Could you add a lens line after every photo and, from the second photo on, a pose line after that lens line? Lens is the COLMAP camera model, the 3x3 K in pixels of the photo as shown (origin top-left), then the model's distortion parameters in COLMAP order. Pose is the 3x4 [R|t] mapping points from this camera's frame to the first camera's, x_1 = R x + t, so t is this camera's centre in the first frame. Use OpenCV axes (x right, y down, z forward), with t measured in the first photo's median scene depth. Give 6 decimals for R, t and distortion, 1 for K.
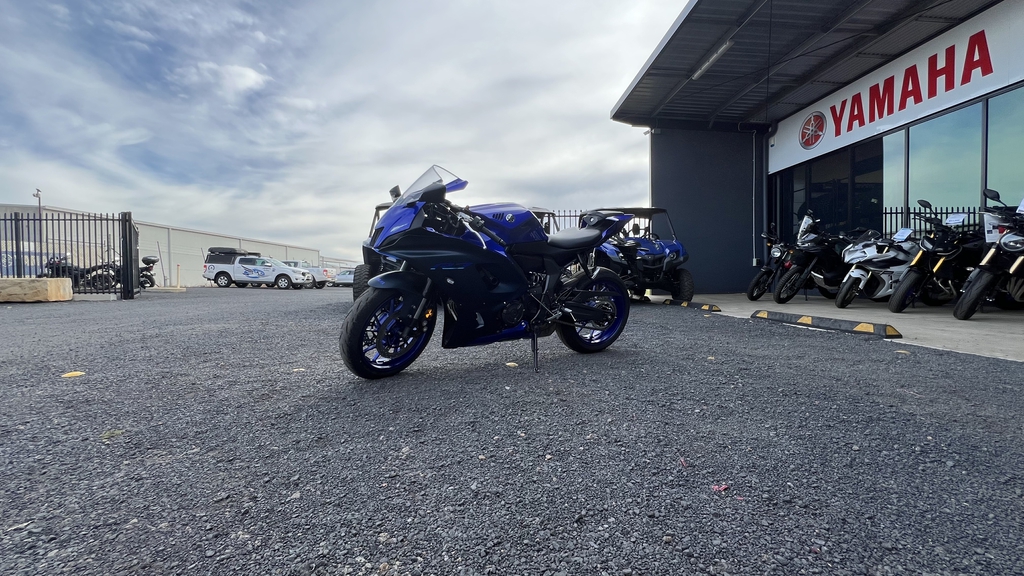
lens RADIAL K [[402.5, 0, 512.2], [0, 402.5, 290.4], [0, 0, 1]] dist [-0.008981, 0.000111]
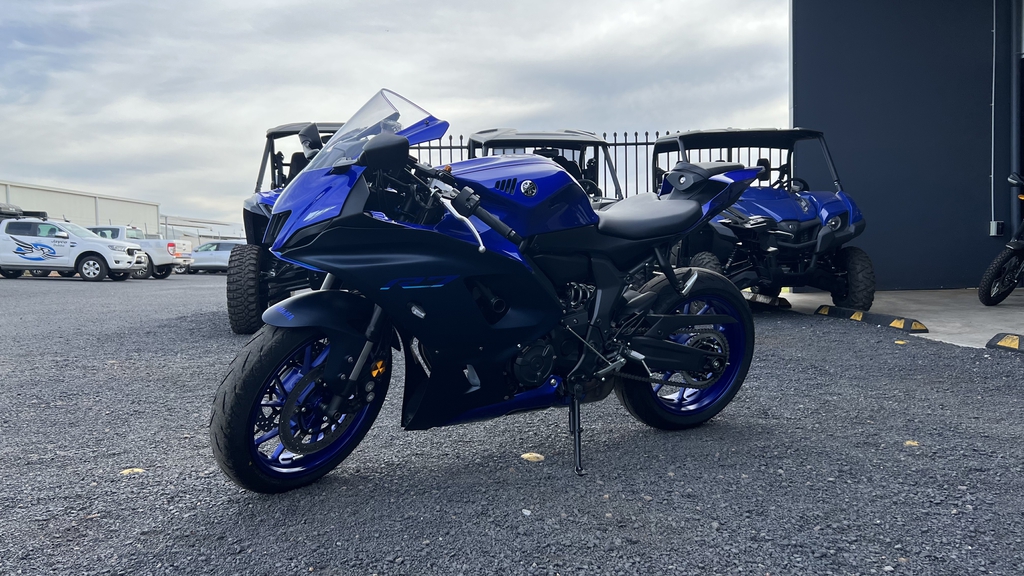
lens RADIAL K [[761.4, 0, 517.8], [0, 761.4, 291.7], [0, 0, 1]] dist [0.030644, -0.032055]
pose [[0.999924, -0.006774, -0.010276, -0.005707], [0.006988, 0.999758, 0.020868, -0.036790], [0.010132, -0.020938, 0.999729, -0.002543]]
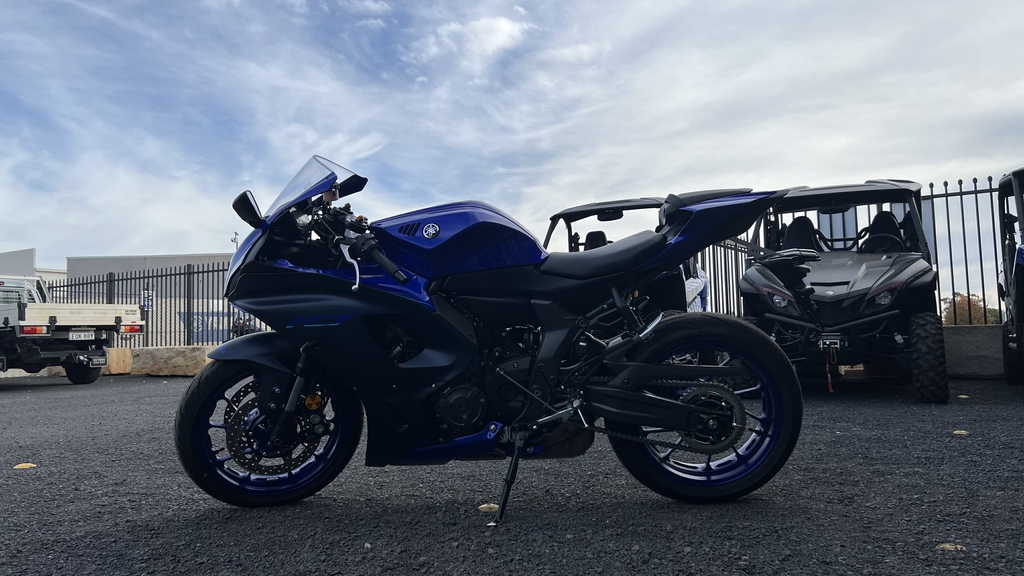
lens RADIAL K [[761.4, 0, 507.8], [0, 761.4, 293.3], [0, 0, 1]] dist [0.030644, -0.032055]
pose [[0.841483, -0.046487, -0.538280, 0.366291], [-0.001600, 0.996073, -0.088524, -0.001944], [0.540282, 0.075353, 0.838104, 0.110205]]
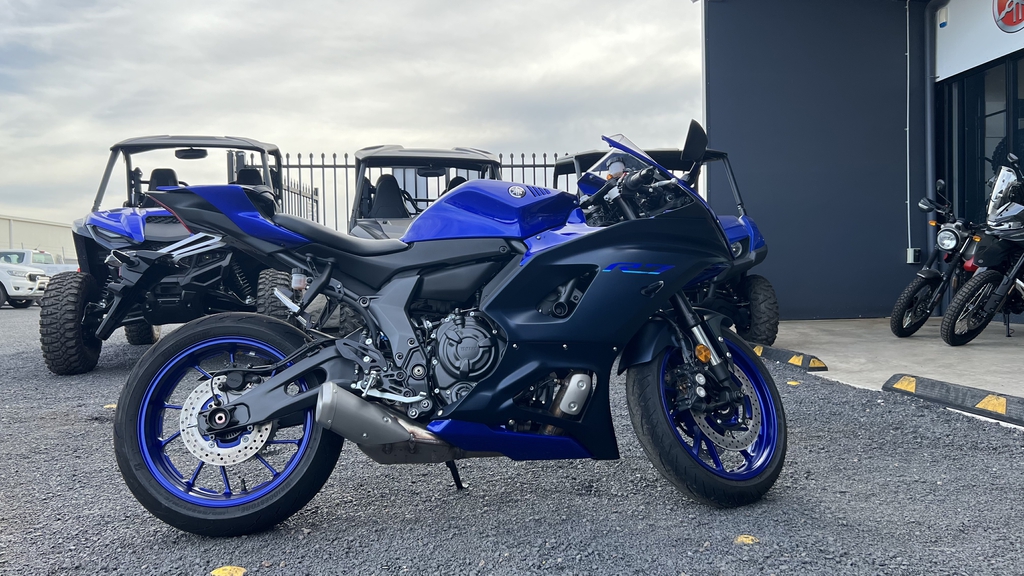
lens RADIAL K [[761.4, 0, 510.3], [0, 761.4, 296.9], [0, 0, 1]] dist [0.030644, -0.032055]
pose [[0.998866, -0.007012, 0.047084, 0.153779], [0.007269, 0.999960, -0.005275, -0.047208], [-0.047045, 0.005611, 0.998877, 0.168225]]
